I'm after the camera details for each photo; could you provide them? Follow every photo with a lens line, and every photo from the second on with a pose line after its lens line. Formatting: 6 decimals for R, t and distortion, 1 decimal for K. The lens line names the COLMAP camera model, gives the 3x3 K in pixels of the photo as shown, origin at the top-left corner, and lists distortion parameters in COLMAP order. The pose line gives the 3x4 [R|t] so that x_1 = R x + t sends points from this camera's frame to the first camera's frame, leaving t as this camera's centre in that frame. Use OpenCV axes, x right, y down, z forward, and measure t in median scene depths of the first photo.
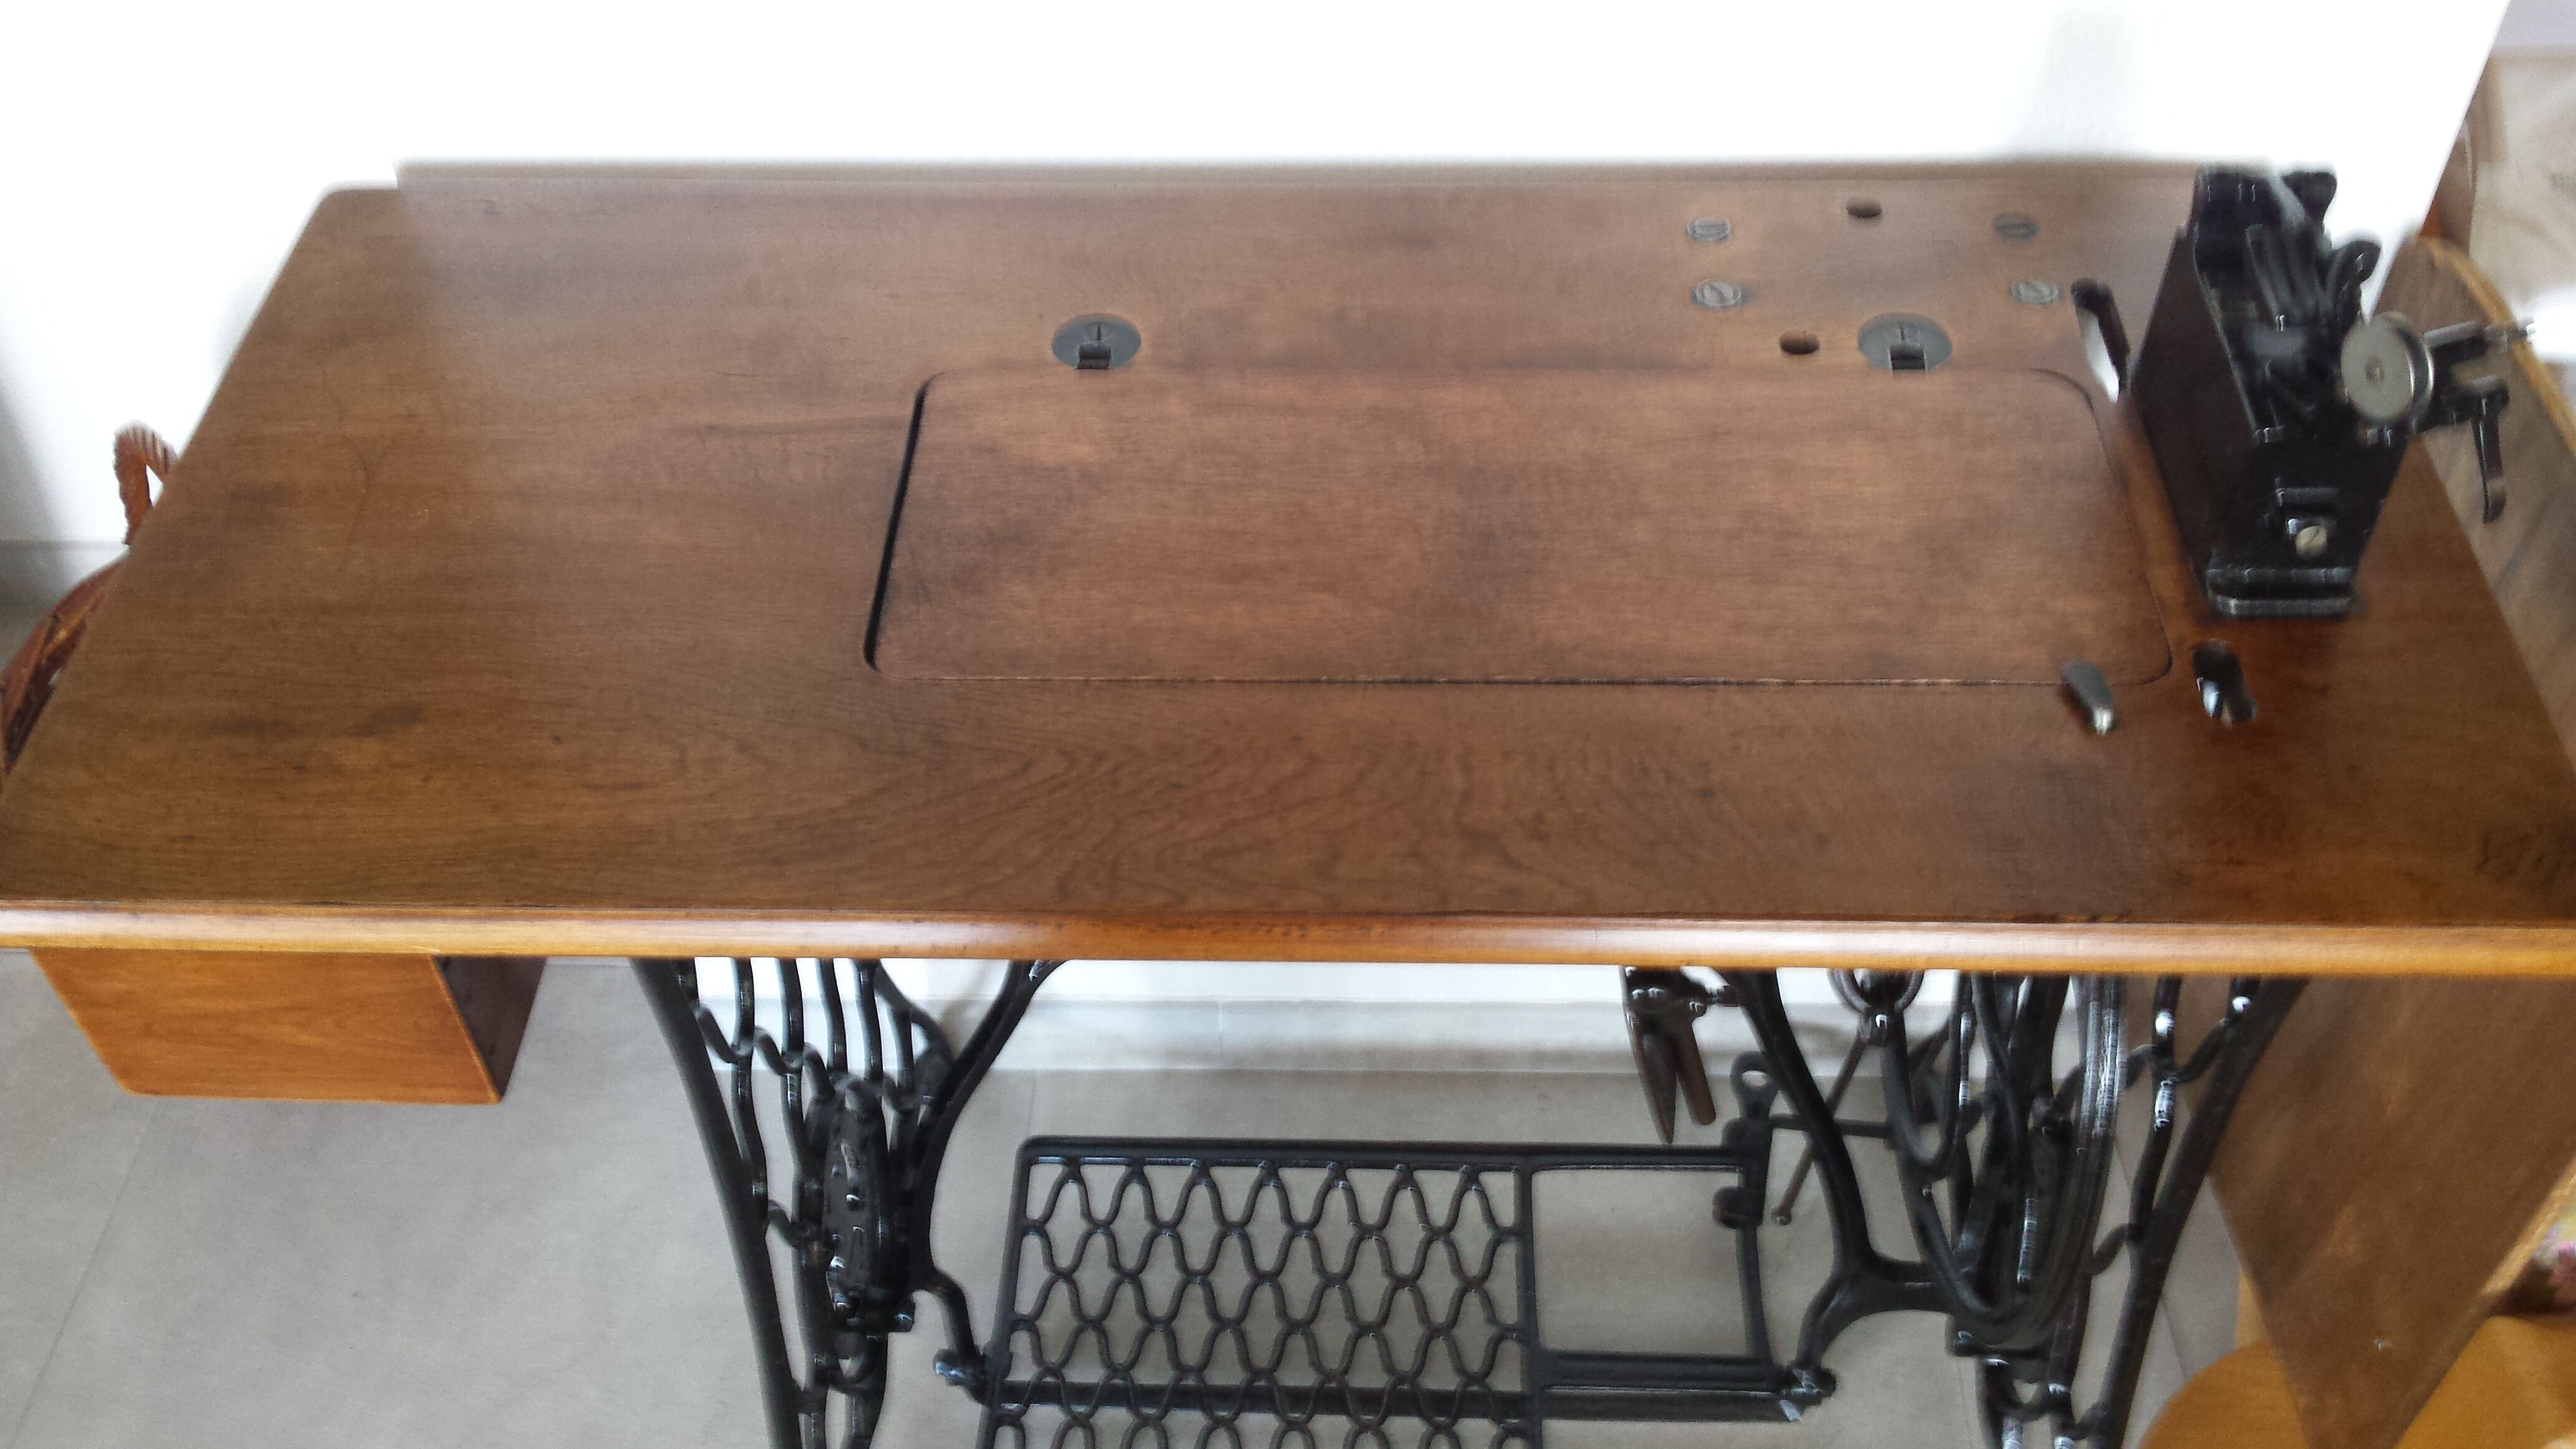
lens RADIAL K [[2314.1, 0, 1288.0], [0, 2314.1, 724.5], [0, 0, 1]] dist [0.108831, -0.202313]
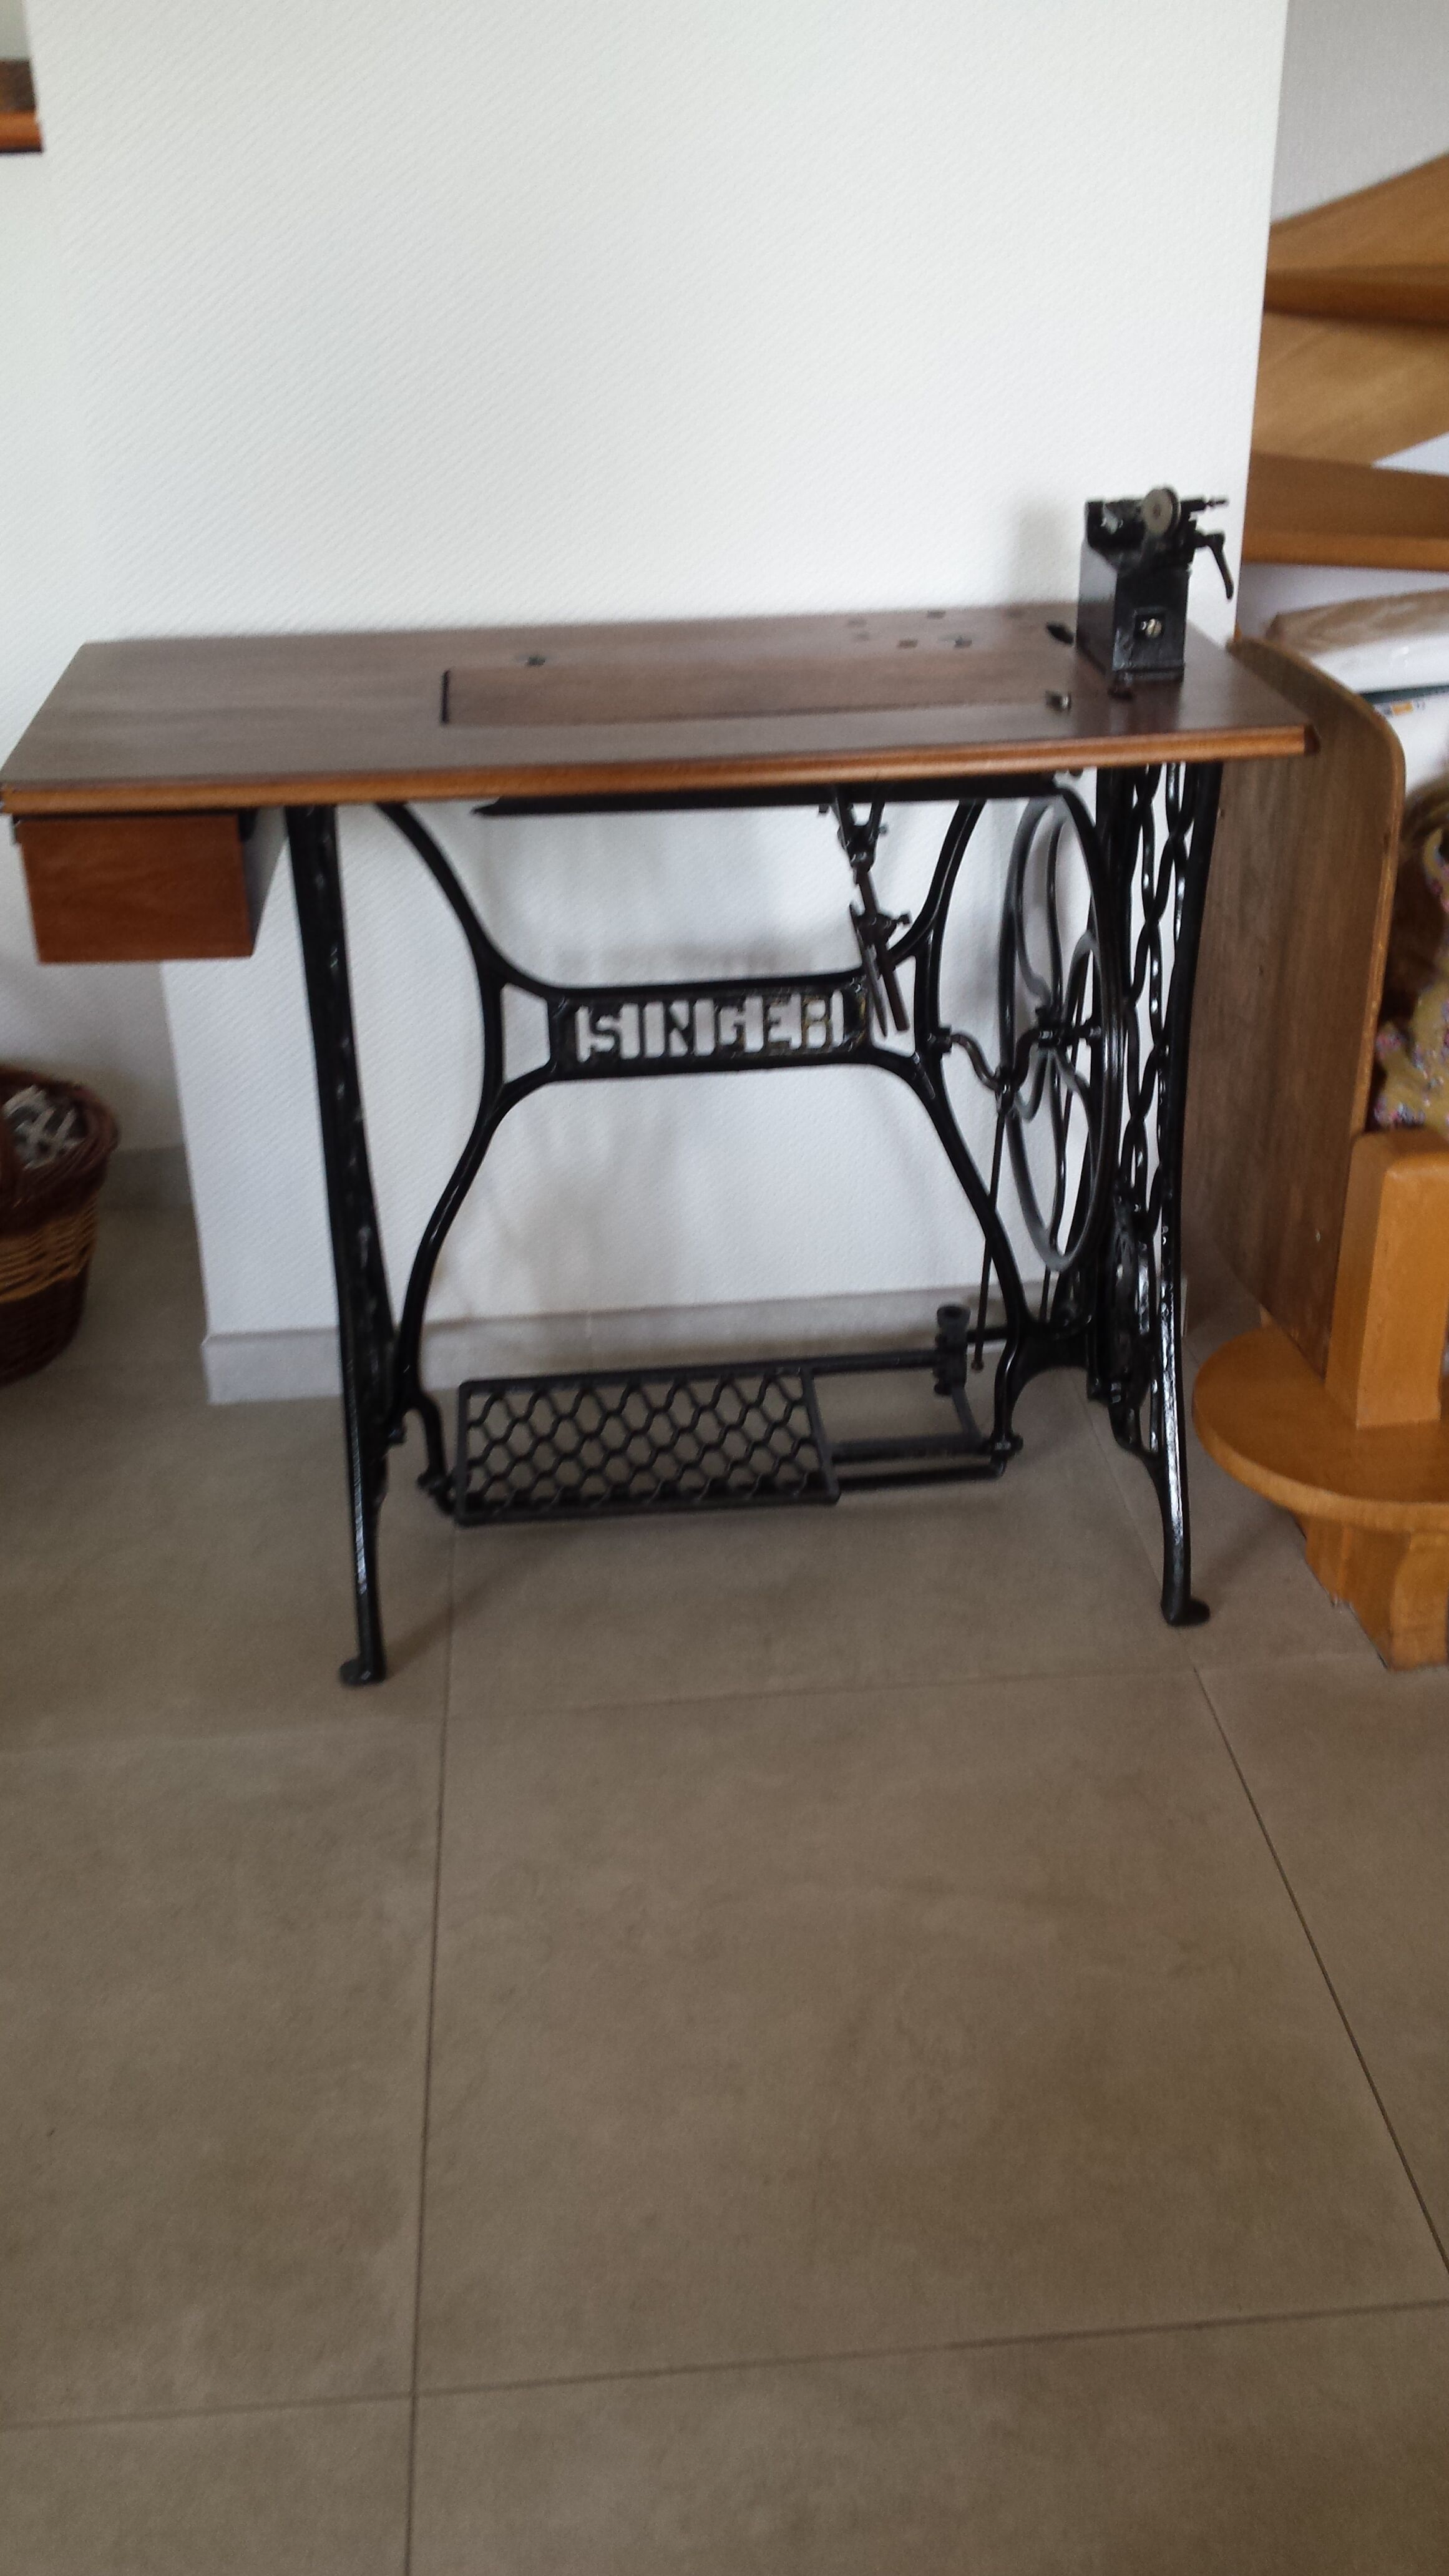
lens RADIAL K [[2345.5, 0, 715.1], [0, 2345.5, 1328.7], [0, 0, 1]] dist [0.117511, -0.195872]
pose [[0.993153, -0.056625, 0.102178, -0.107984], [0.085061, 0.950053, -0.300273, 0.619291], [-0.080071, 0.306908, 0.948365, -0.427194]]
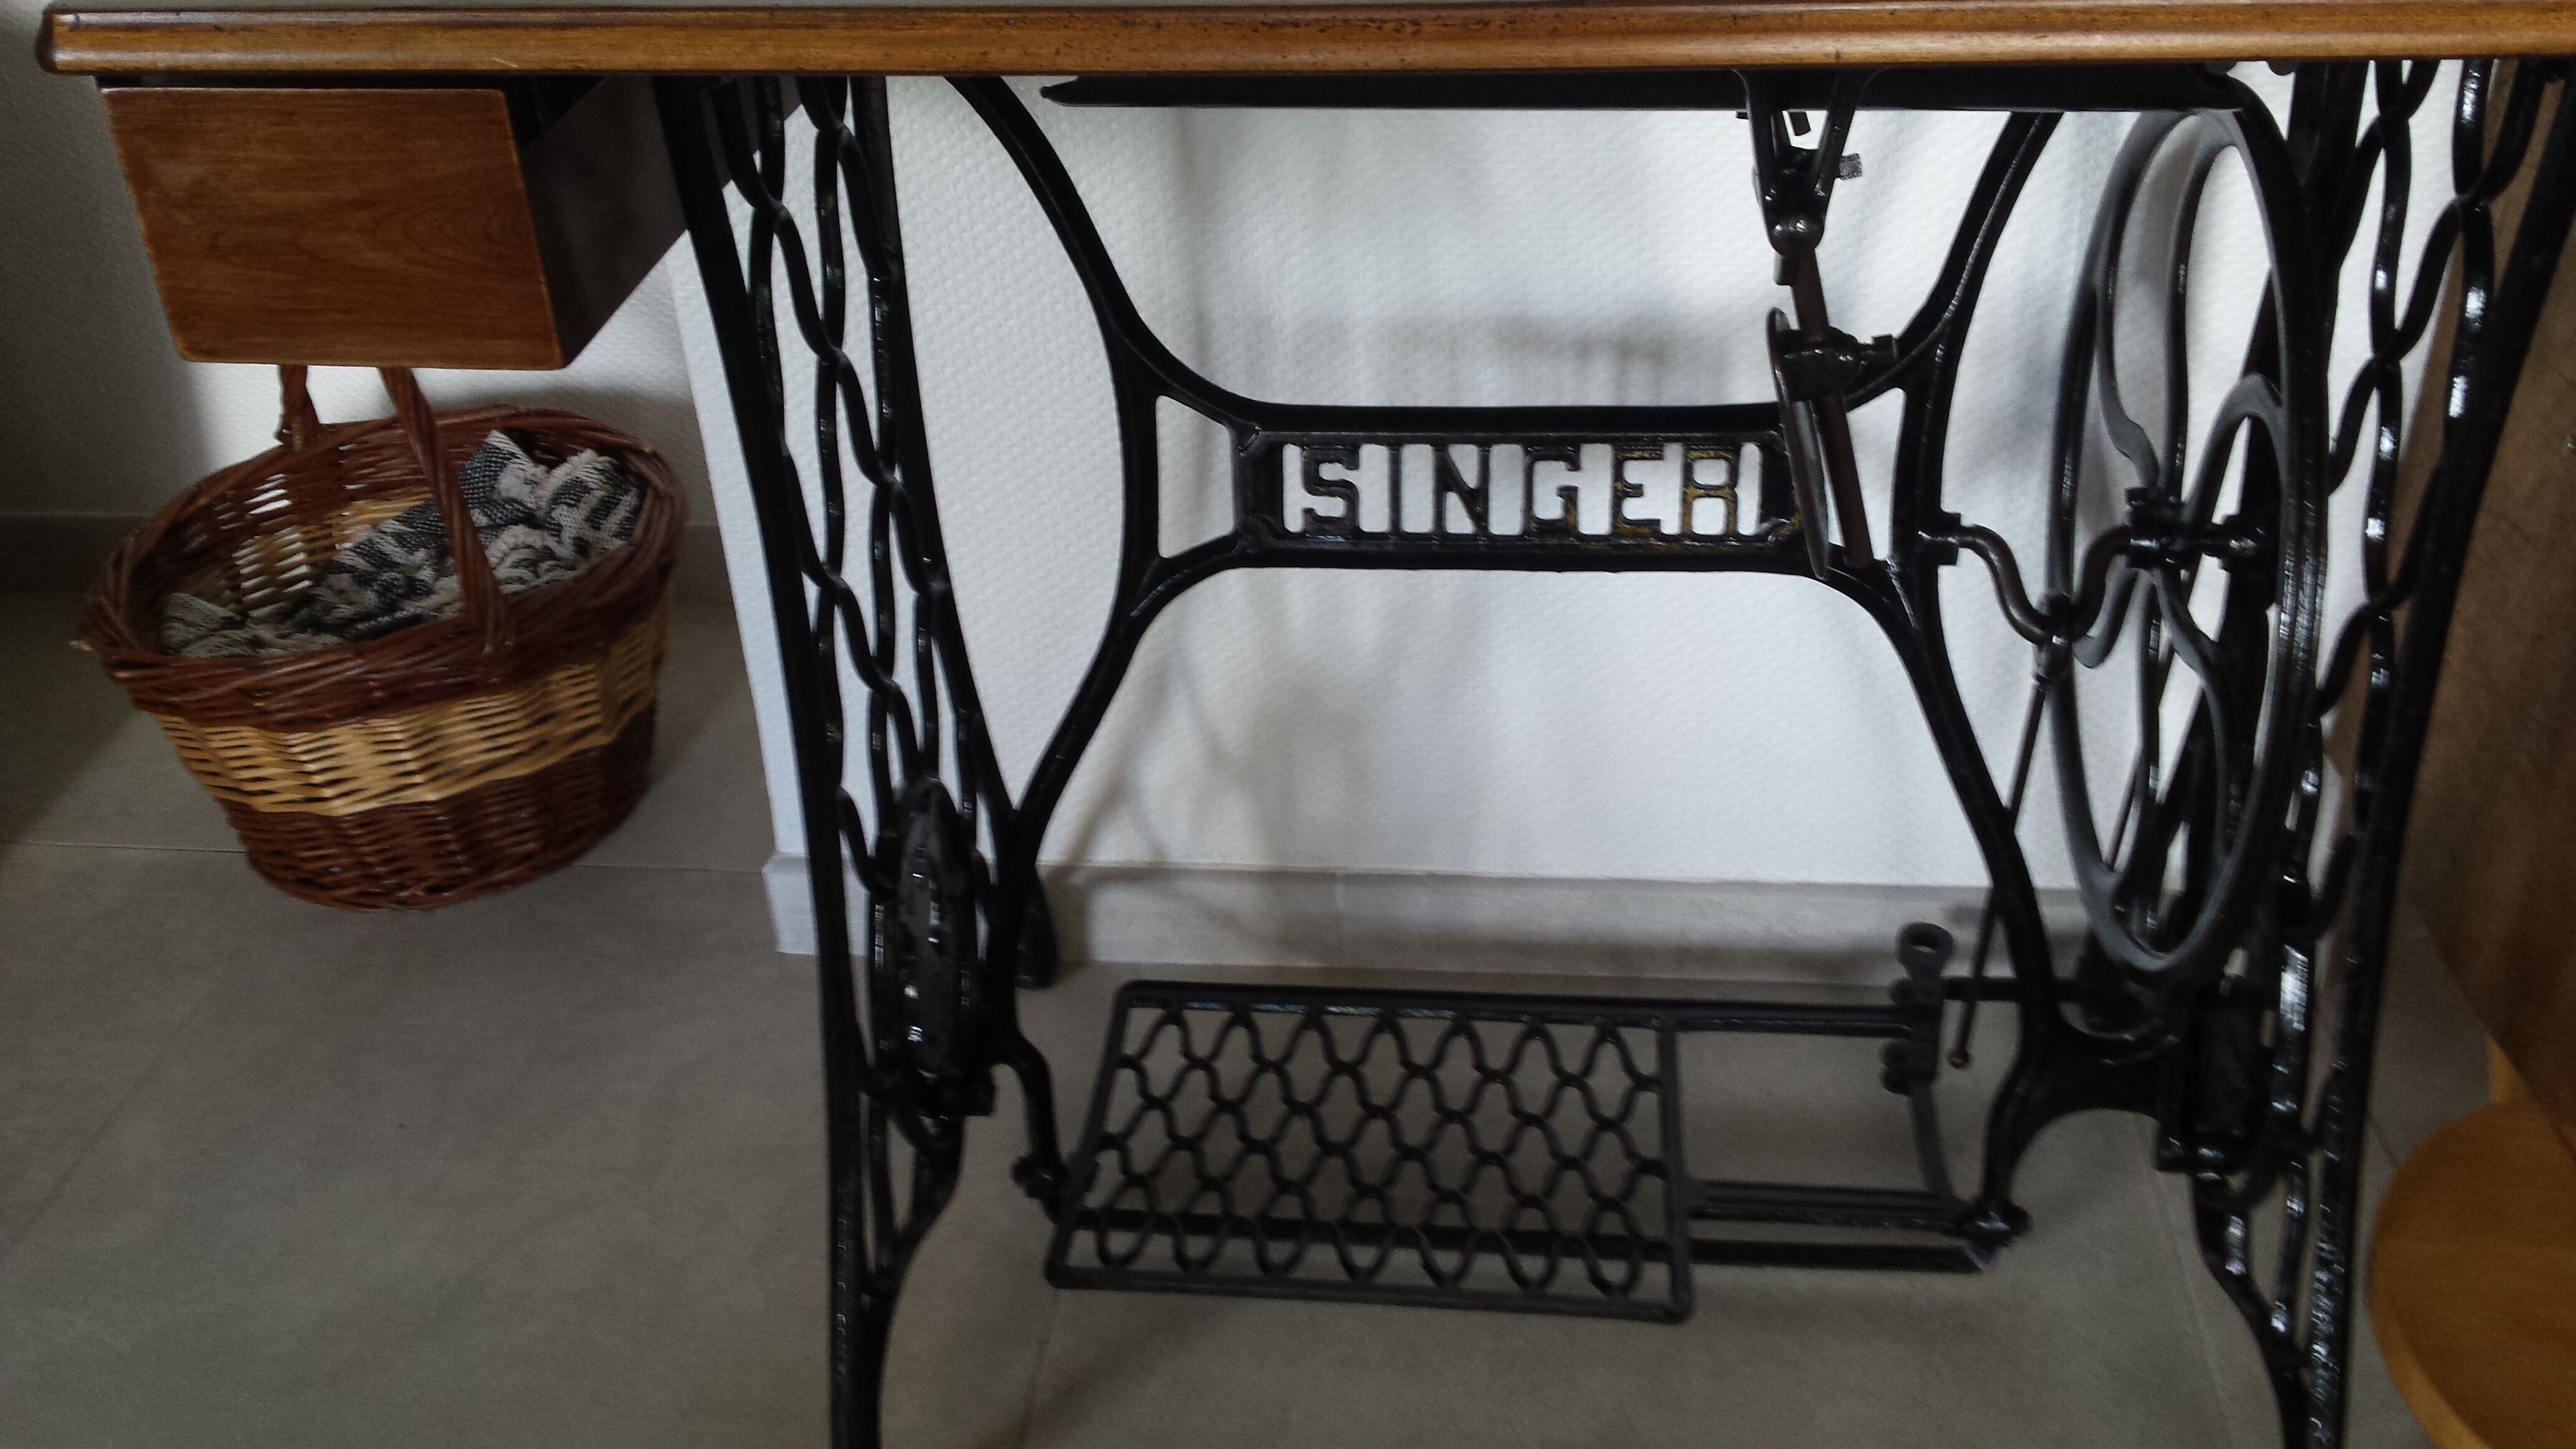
lens RADIAL K [[2345.5, 0, 1288.0], [0, 2345.5, 724.5], [0, 0, 1]] dist [0.117511, -0.195872]
pose [[0.997323, 0.021165, -0.069988, 0.016291], [-0.037545, 0.969597, -0.241810, 0.312637], [0.062742, 0.243790, 0.967796, 0.073173]]
